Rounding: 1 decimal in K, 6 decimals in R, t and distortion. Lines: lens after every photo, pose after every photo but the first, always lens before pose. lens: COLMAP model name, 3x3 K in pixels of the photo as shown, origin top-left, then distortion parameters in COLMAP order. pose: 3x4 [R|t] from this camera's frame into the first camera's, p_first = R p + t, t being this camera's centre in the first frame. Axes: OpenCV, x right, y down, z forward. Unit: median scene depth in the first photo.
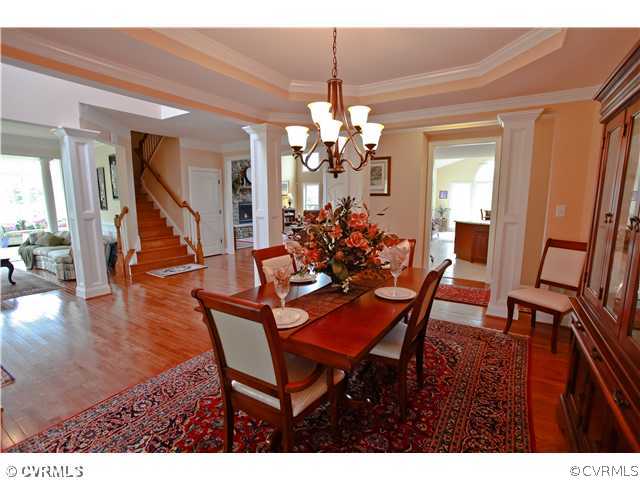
lens RADIAL K [[311.4, 0, 329.3], [0, 311.4, 246.3], [0, 0, 1]] dist [-0.070212, 0.031037]
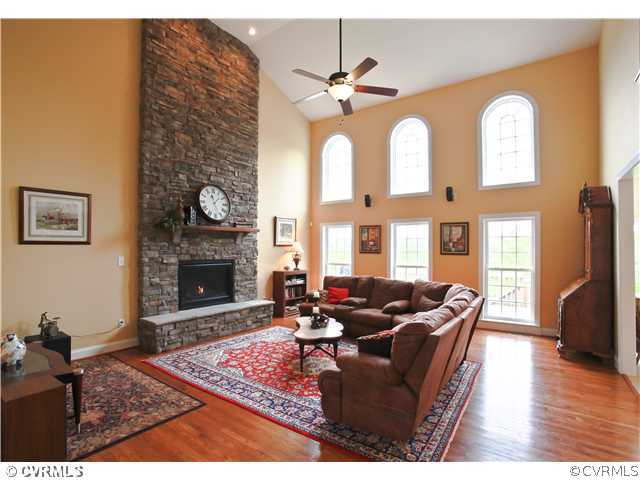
lens RADIAL K [[311.4, 0, 329.3], [0, 311.4, 246.3], [0, 0, 1]] dist [-0.070212, 0.031037]
pose [[0.998542, 0.002312, -0.053933, -0.091374], [-0.010844, 0.987308, -0.158447, -0.164297], [0.052882, 0.158801, 0.985893, 0.988697]]
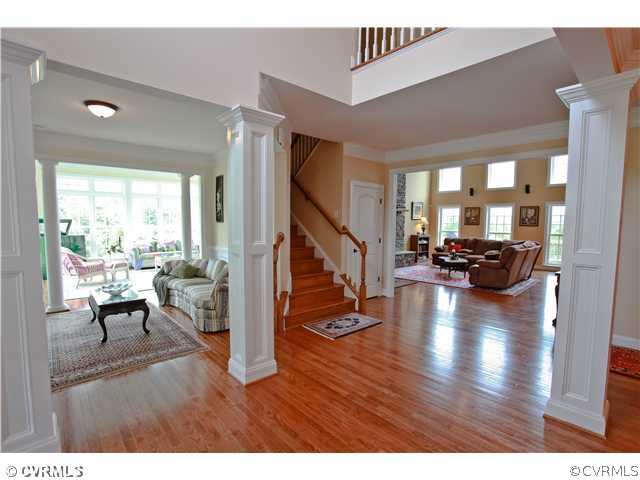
lens RADIAL K [[311.4, 0, 329.3], [0, 311.4, 246.3], [0, 0, 1]] dist [-0.070212, 0.031037]
pose [[0.965093, 0.029687, -0.260219, -0.312138], [-0.049189, 0.996420, -0.068752, -0.044940], [0.257247, 0.079152, 0.963099, 0.269324]]
